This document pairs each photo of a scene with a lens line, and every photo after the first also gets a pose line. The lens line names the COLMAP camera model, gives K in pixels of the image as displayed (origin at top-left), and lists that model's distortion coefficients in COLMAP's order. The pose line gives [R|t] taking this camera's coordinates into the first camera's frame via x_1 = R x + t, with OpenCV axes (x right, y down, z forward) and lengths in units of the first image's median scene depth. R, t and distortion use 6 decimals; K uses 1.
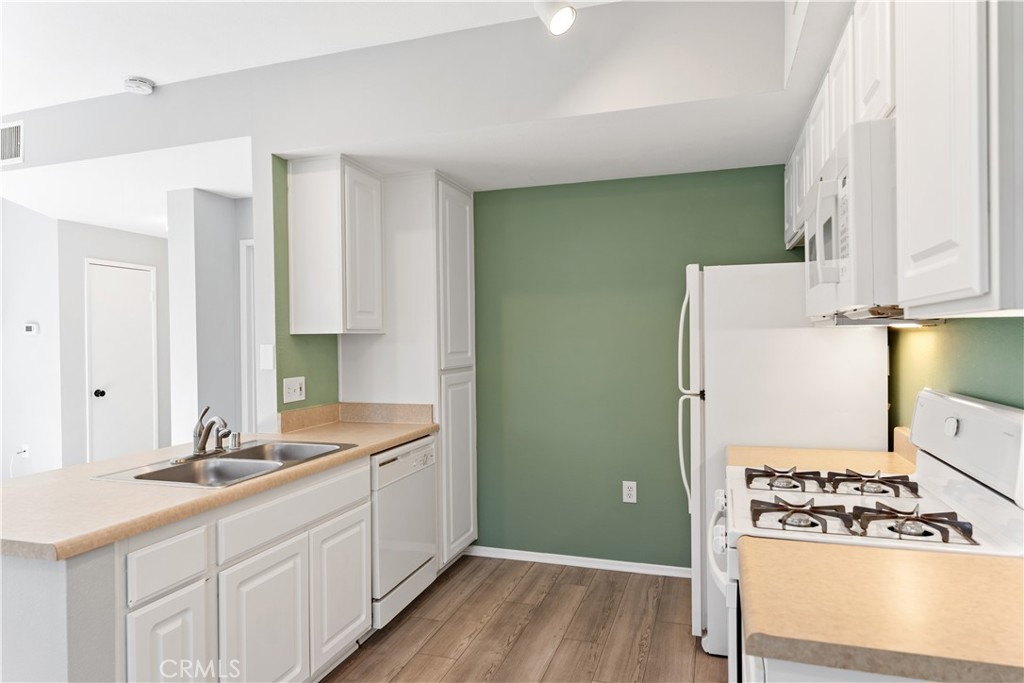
lens RADIAL K [[603.4, 0, 512.6], [0, 603.4, 340.9], [0, 0, 1]] dist [0.002910, -0.002025]
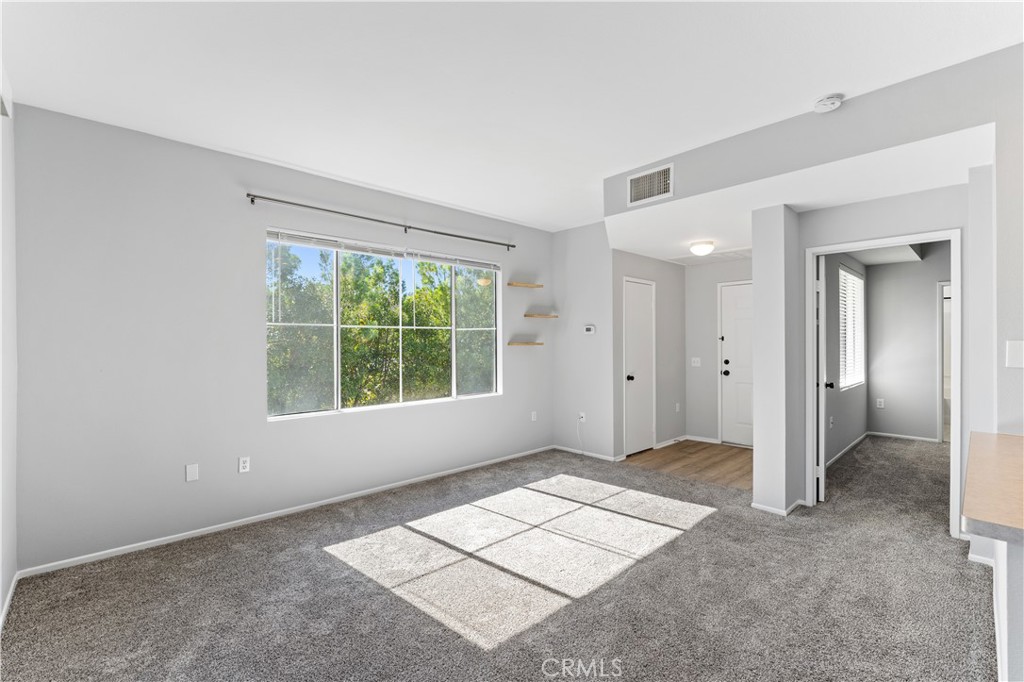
lens RADIAL K [[442.5, 0, 510.5], [0, 442.5, 340.3], [0, 0, 1]] dist [-0.001973, -0.000303]
pose [[0.883138, 0.006008, -0.469074, -0.737554], [-0.008519, 0.999958, -0.003230, 0.015022], [0.469036, 0.006849, 0.883153, 0.023582]]
